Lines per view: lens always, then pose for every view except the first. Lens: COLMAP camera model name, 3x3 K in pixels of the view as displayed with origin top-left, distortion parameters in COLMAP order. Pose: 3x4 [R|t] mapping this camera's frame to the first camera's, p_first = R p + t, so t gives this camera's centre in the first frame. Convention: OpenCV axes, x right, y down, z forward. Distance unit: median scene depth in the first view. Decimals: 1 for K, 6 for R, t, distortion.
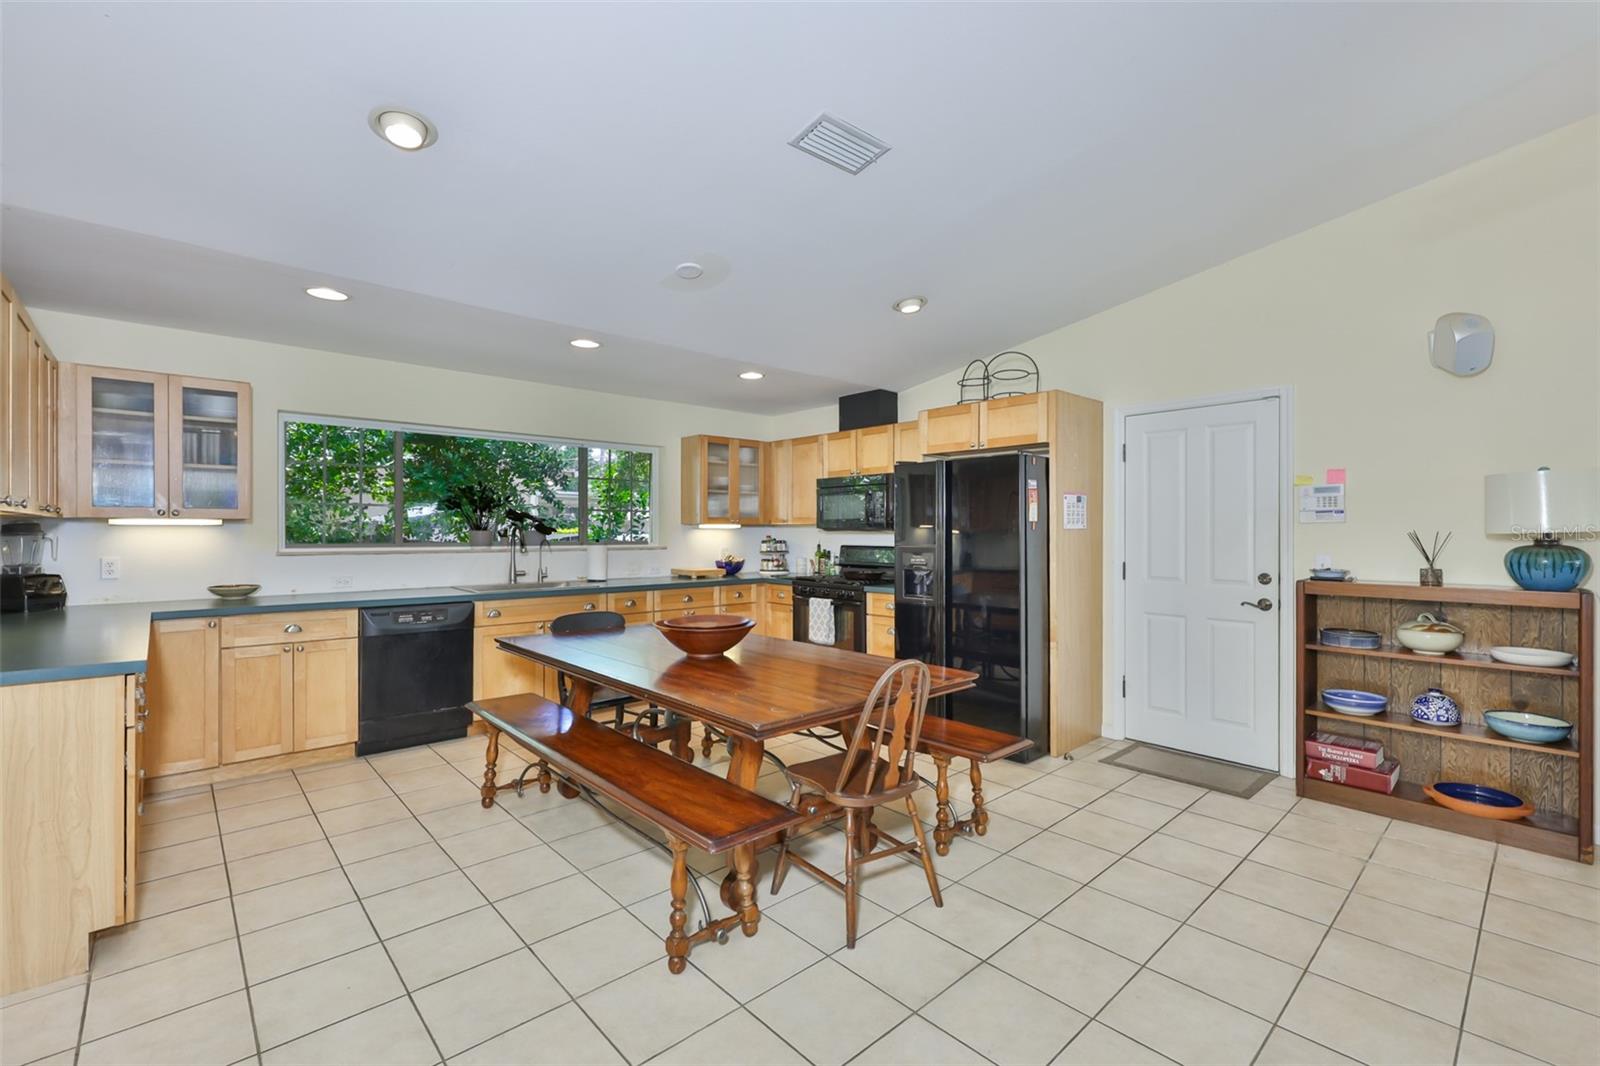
lens RADIAL K [[704.7, 0, 811.6], [0, 704.7, 533.3], [0, 0, 1]] dist [-0.003775, -0.000381]
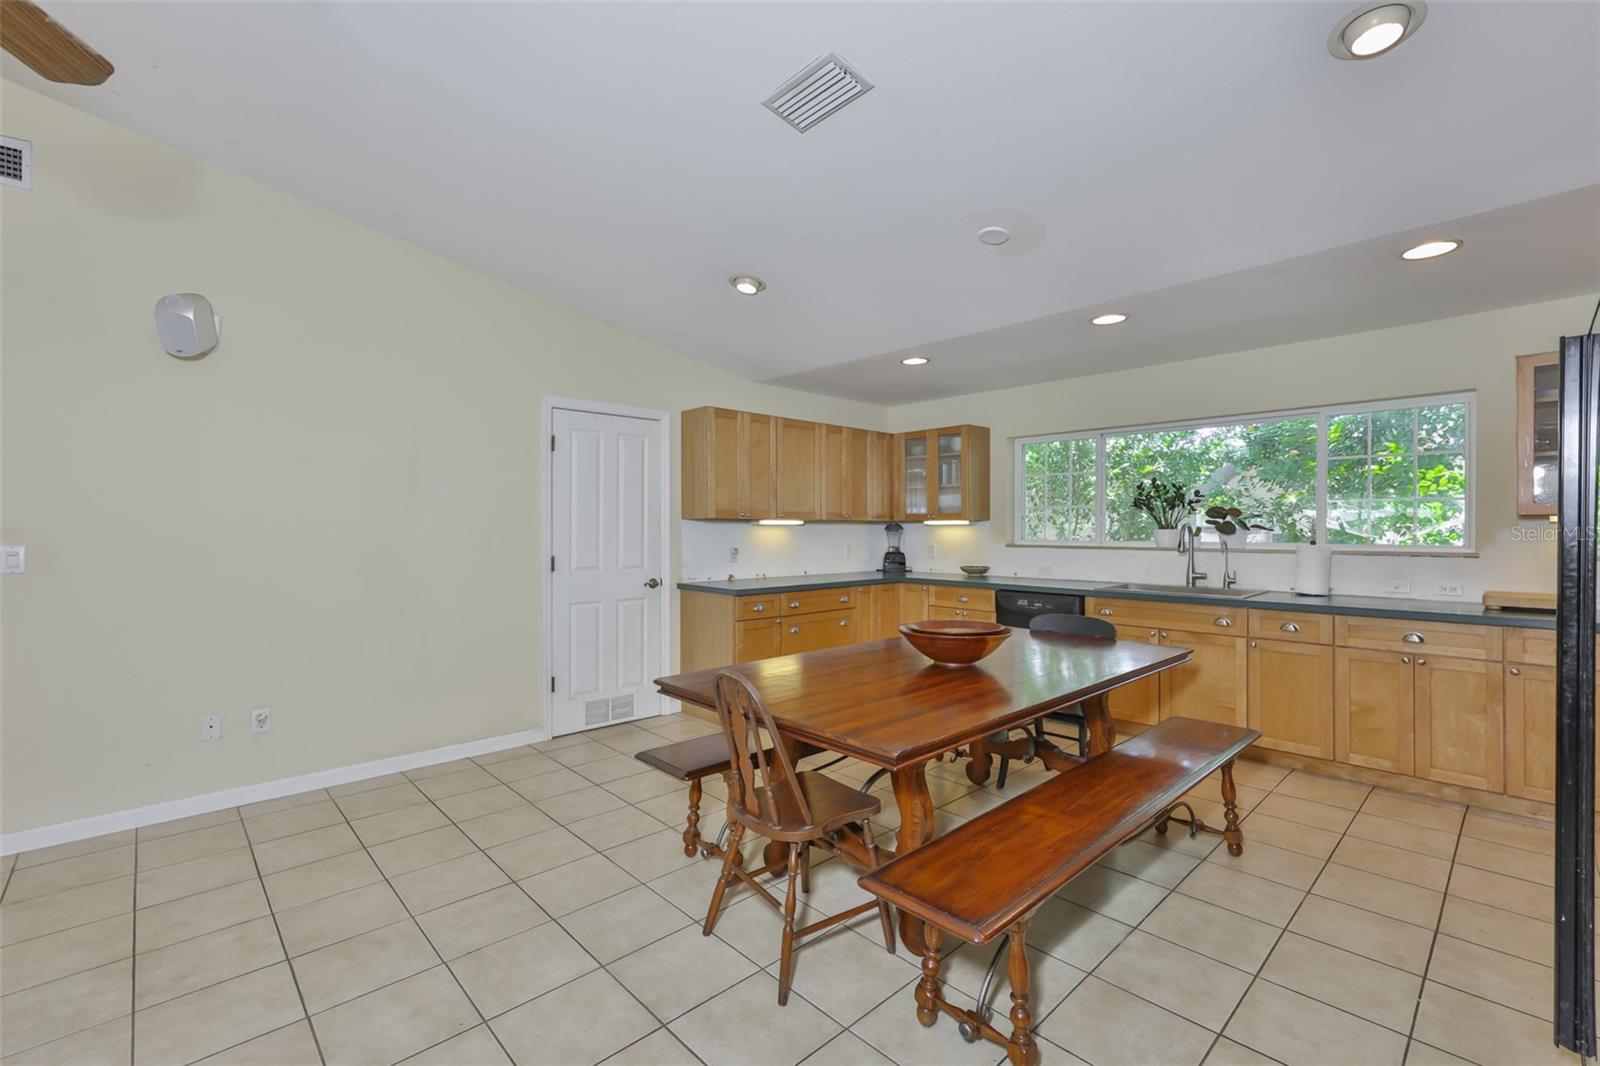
lens RADIAL K [[704.7, 0, 806.2], [0, 704.7, 535.2], [0, 0, 1]] dist [-0.003775, -0.000381]
pose [[0.014217, 0.009364, -0.999855, 0.554885], [-0.004432, 0.999947, 0.009302, -0.000865], [0.999889, 0.004299, 0.014258, 0.583150]]
